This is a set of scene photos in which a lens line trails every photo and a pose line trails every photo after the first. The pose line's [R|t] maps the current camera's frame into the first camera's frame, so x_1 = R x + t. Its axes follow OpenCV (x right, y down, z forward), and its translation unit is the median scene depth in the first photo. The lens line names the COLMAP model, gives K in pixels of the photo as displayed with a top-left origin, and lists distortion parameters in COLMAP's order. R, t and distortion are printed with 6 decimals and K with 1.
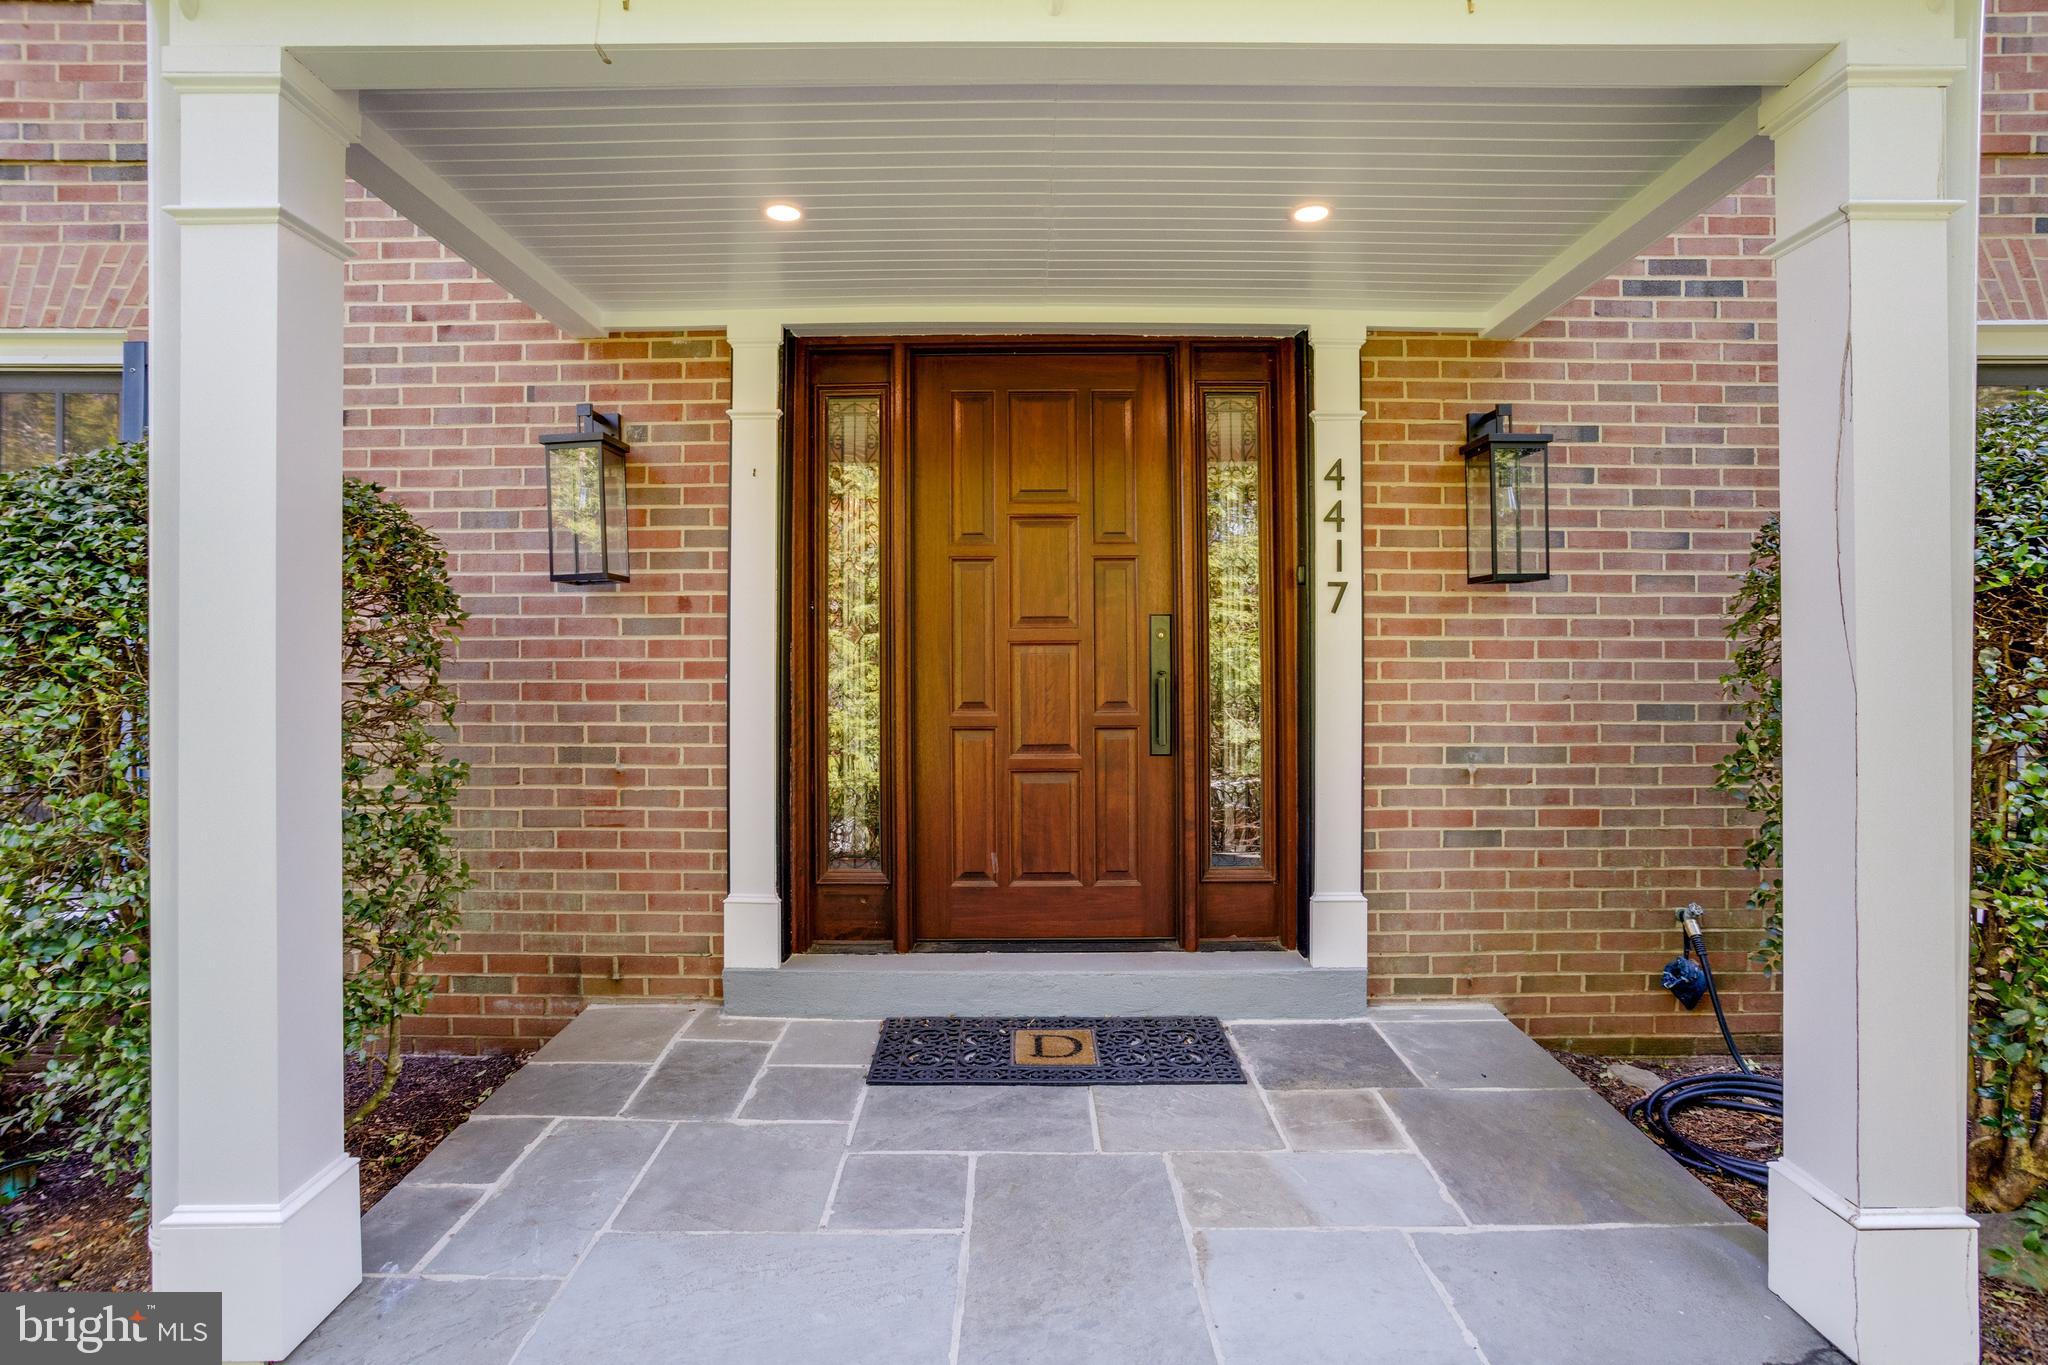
lens RADIAL K [[995.7, 0, 1023.7], [0, 995.7, 667.3], [0, 0, 1]] dist [-0.033285, 0.000659]
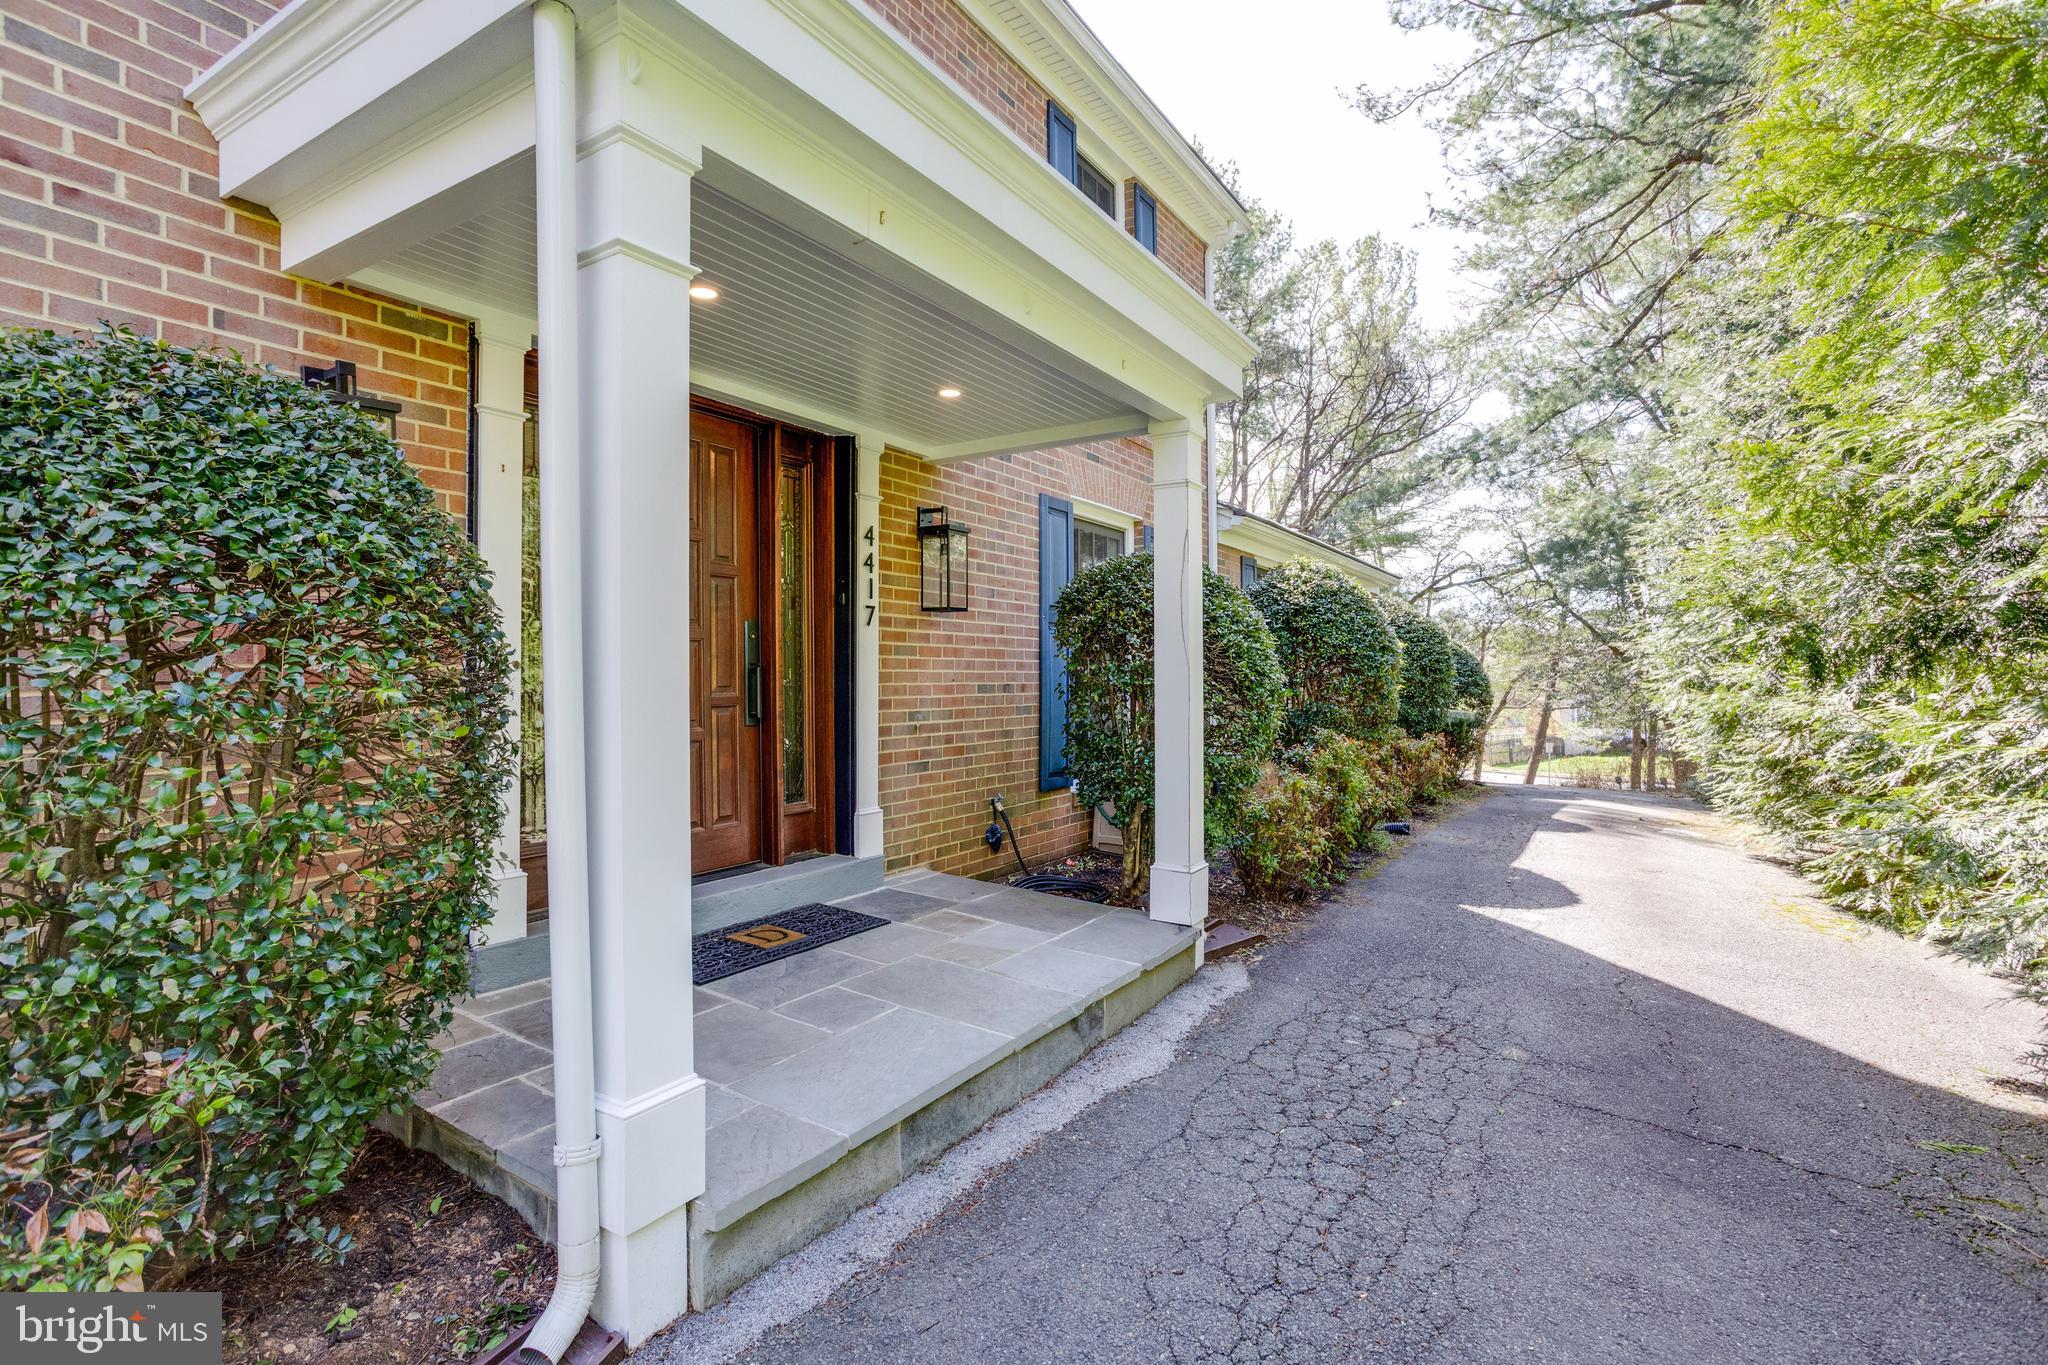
lens RADIAL K [[995.7, 0, 1022.5], [0, 995.7, 681.6], [0, 0, 1]] dist [-0.033285, 0.000659]
pose [[0.523593, -0.003893, 0.851960, -0.872556], [0.000685, 0.999991, 0.004149, 0.025575], [-0.851969, -0.001589, 0.523591, -0.007831]]
